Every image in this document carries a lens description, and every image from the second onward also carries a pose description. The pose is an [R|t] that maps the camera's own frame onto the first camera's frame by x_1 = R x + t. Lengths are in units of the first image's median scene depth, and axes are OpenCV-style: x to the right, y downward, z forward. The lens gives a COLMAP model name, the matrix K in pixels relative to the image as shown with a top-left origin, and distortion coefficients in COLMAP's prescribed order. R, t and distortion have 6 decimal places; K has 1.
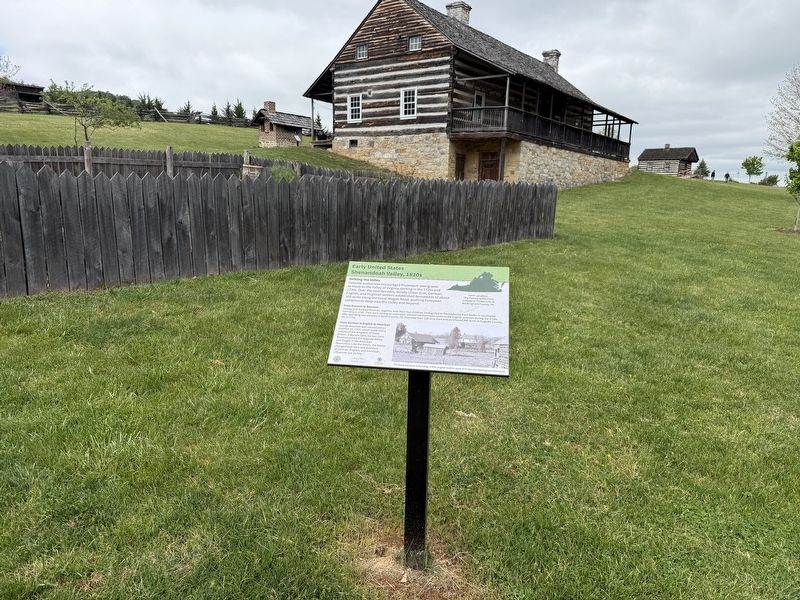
lens RADIAL K [[589.3, 0, 394.5], [0, 589.3, 303.4], [0, 0, 1]] dist [0.041379, -0.061787]
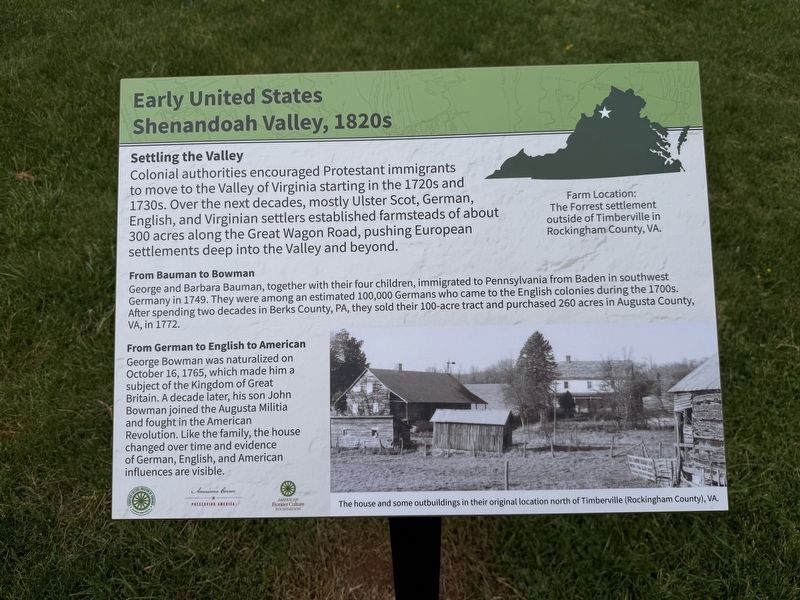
lens RADIAL K [[589.3, 0, 401.6], [0, 589.3, 323.4], [0, 0, 1]] dist [0.041379, -0.061787]
pose [[0.987712, -0.137263, 0.074731, 0.018526], [0.077876, 0.846826, 0.526138, -0.120520], [-0.135504, -0.513853, 0.847109, 0.759447]]
